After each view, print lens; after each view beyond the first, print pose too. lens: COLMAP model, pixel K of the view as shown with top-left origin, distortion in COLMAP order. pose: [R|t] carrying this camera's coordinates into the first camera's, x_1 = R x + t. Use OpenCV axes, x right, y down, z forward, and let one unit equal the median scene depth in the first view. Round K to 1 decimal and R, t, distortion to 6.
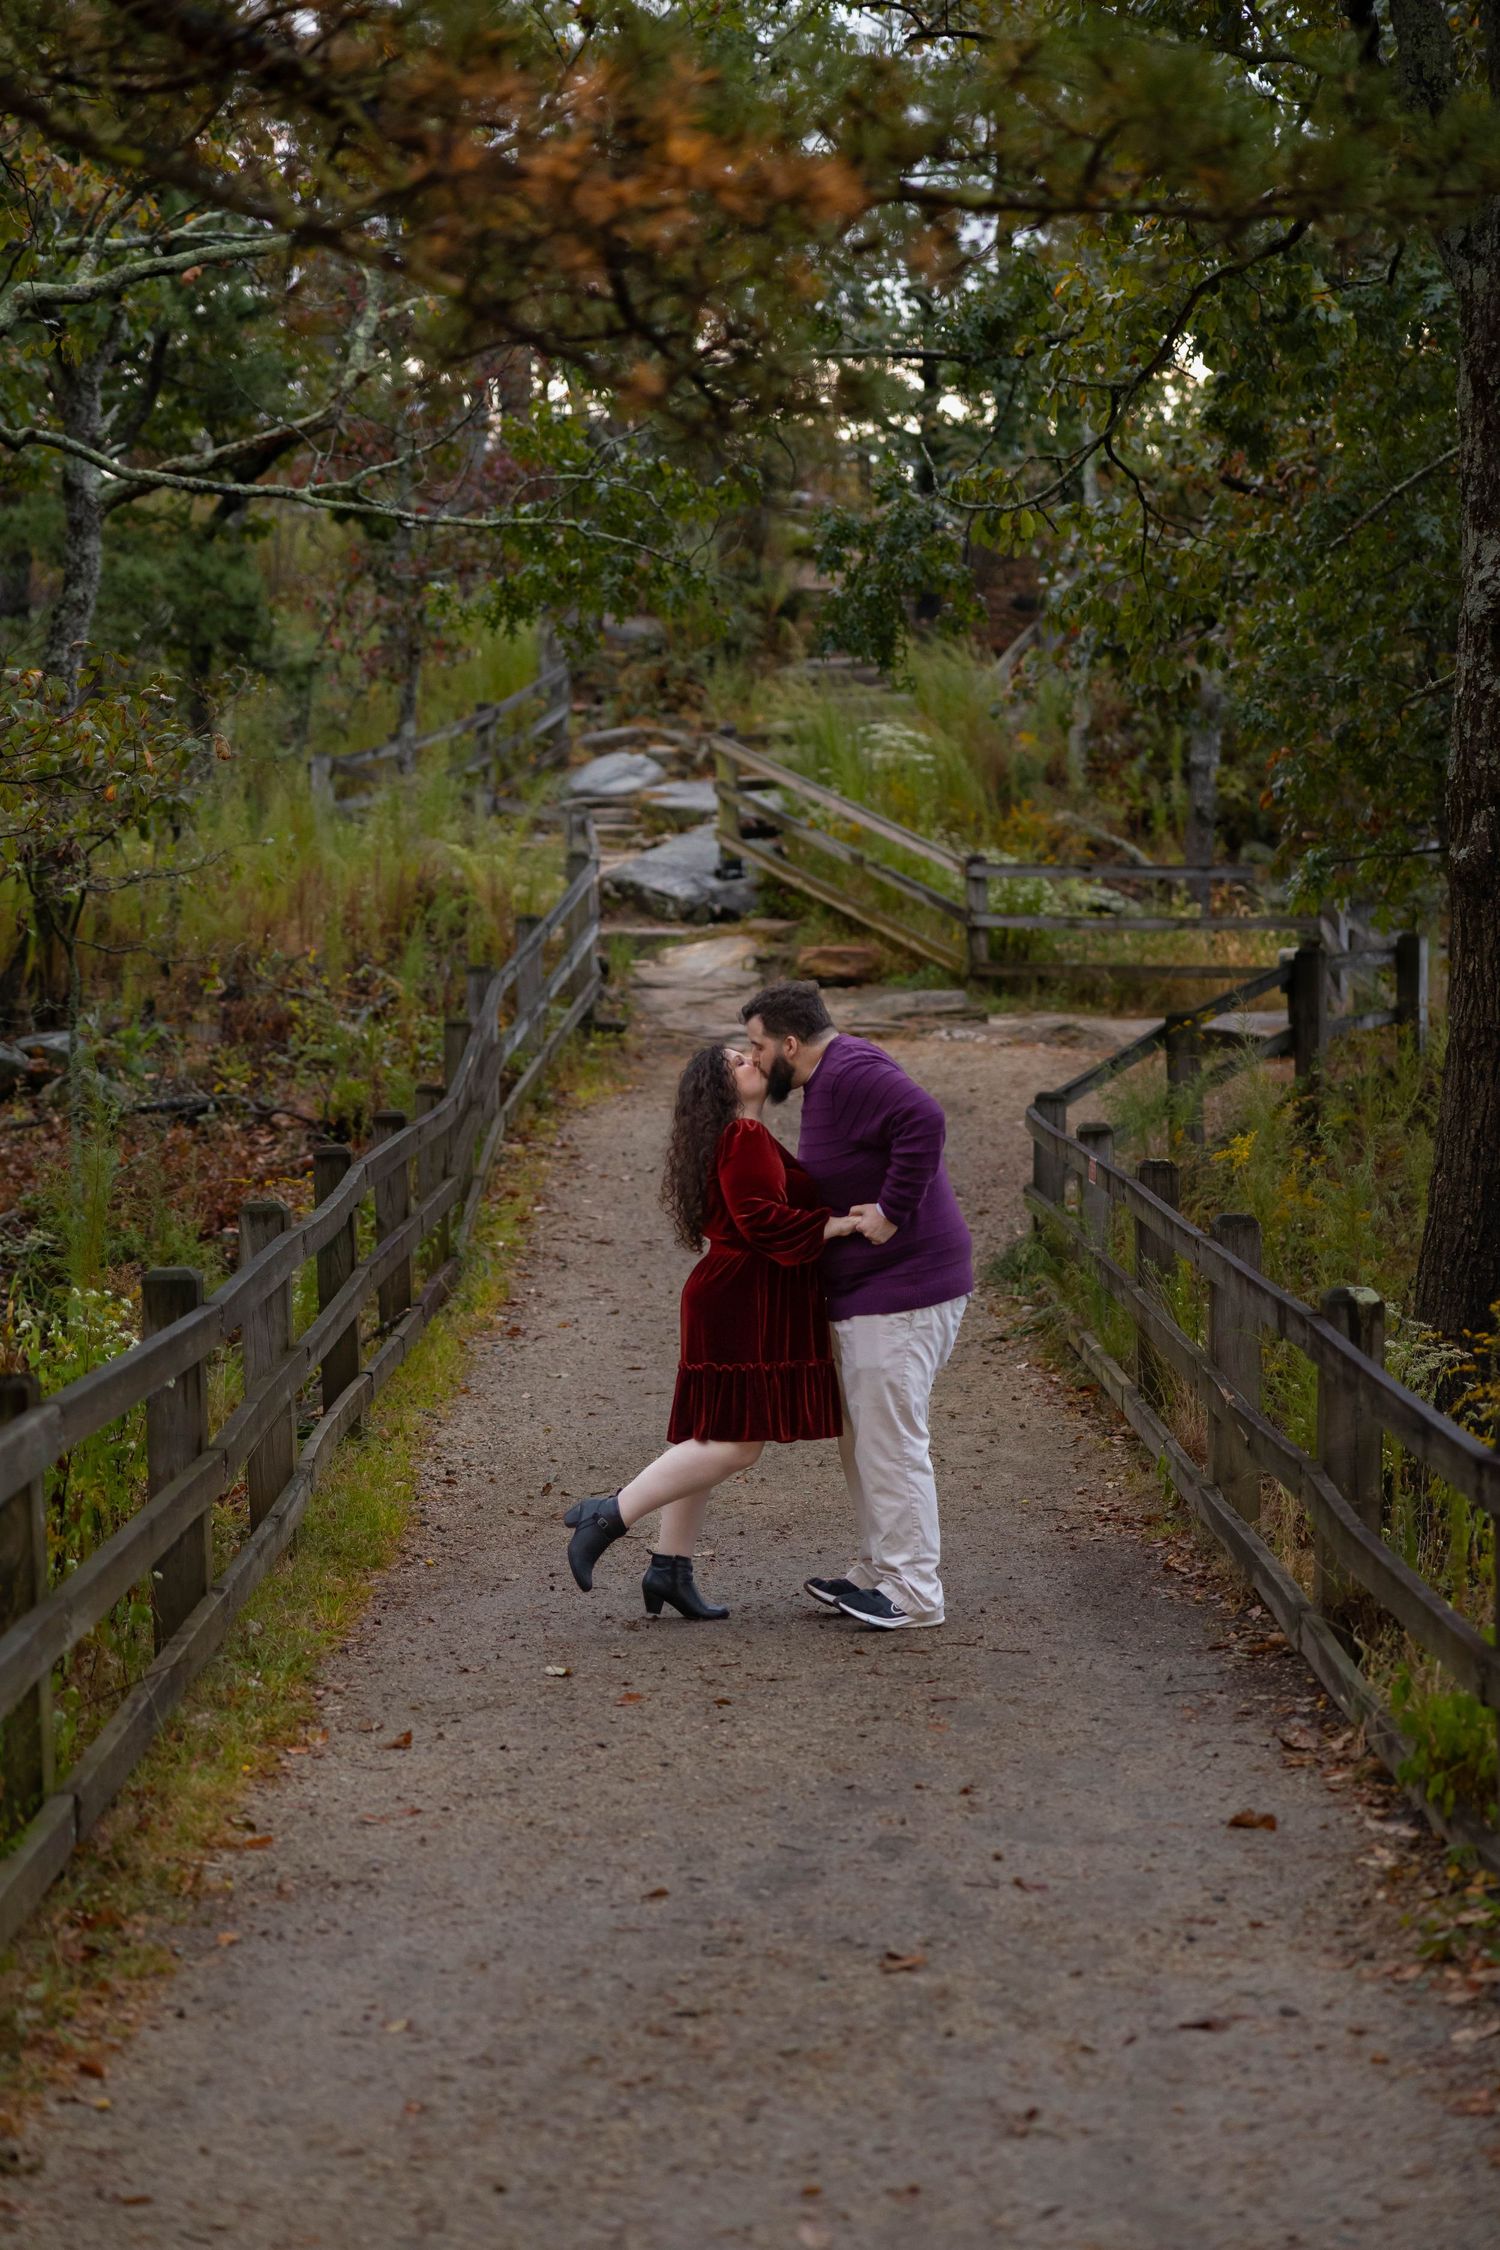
lens RADIAL K [[4100.9, 0, 750.0], [0, 4100.9, 1125.6], [0, 0, 1]] dist [-0.003995, 0.000000]
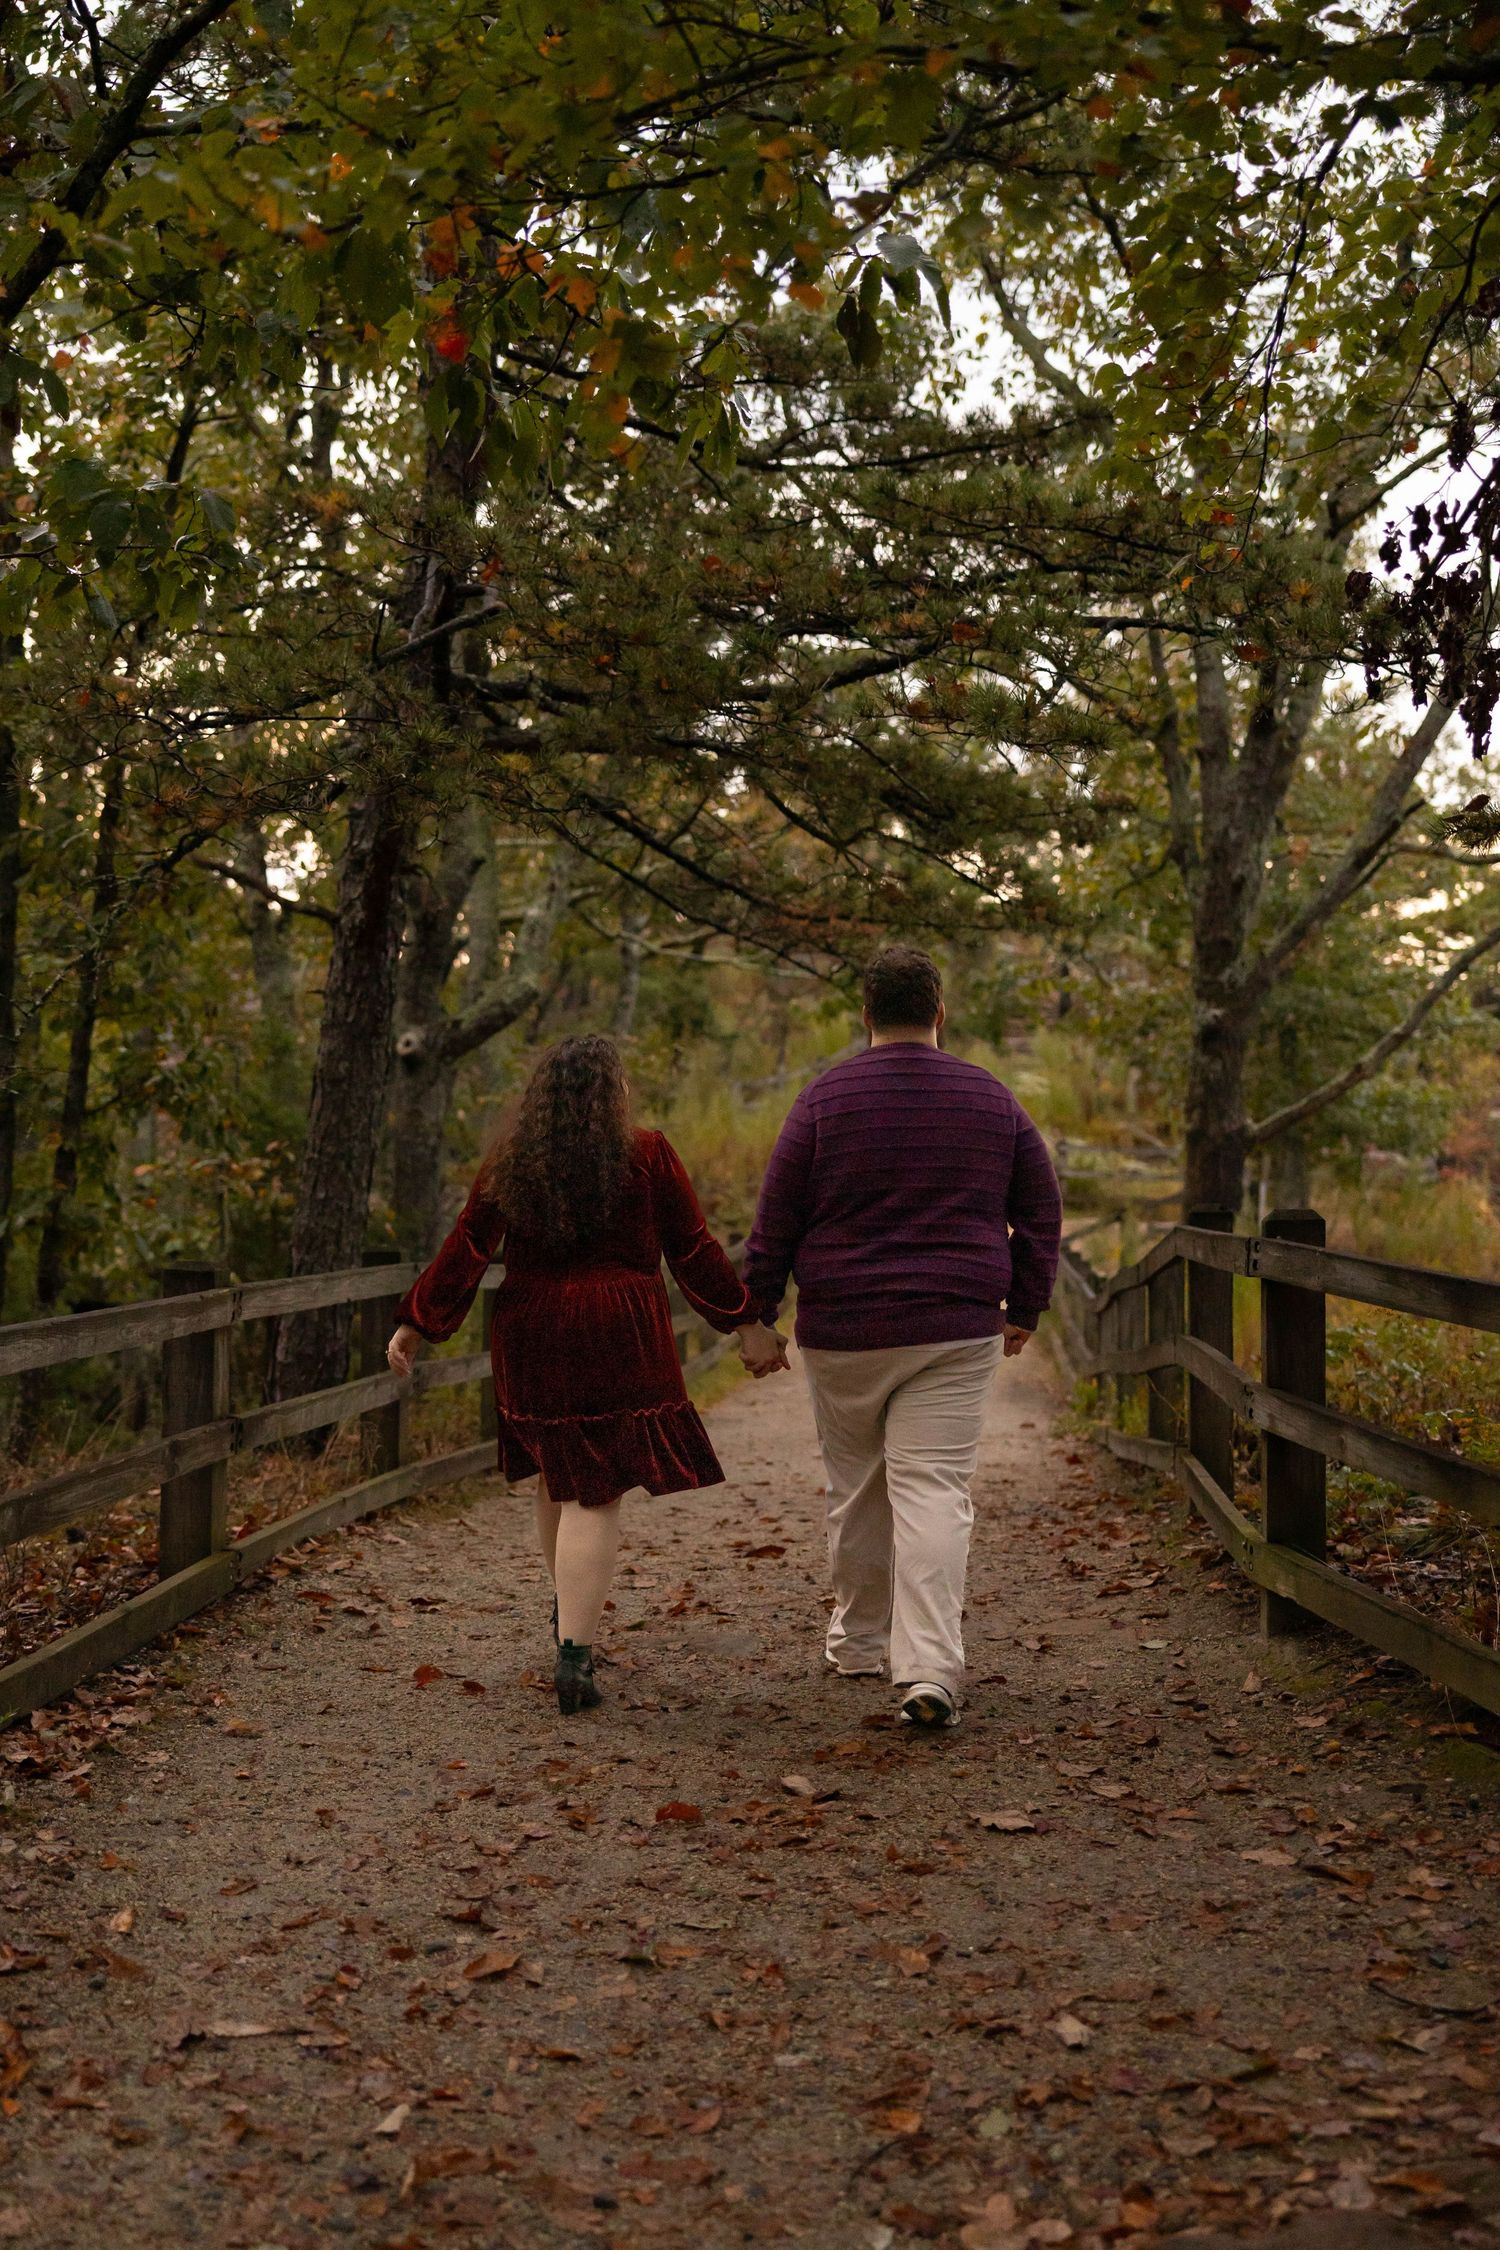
lens RADIAL K [[2636.5, 0, 749.9], [0, 2636.5, 1122.9], [0, 0, 1]] dist [0.001228, 0.000000]
pose [[0.994745, 0.031552, -0.097404, 0.024259], [-0.039095, 0.996301, -0.076529, 0.025086], [0.094629, 0.079935, 0.992298, -0.241636]]
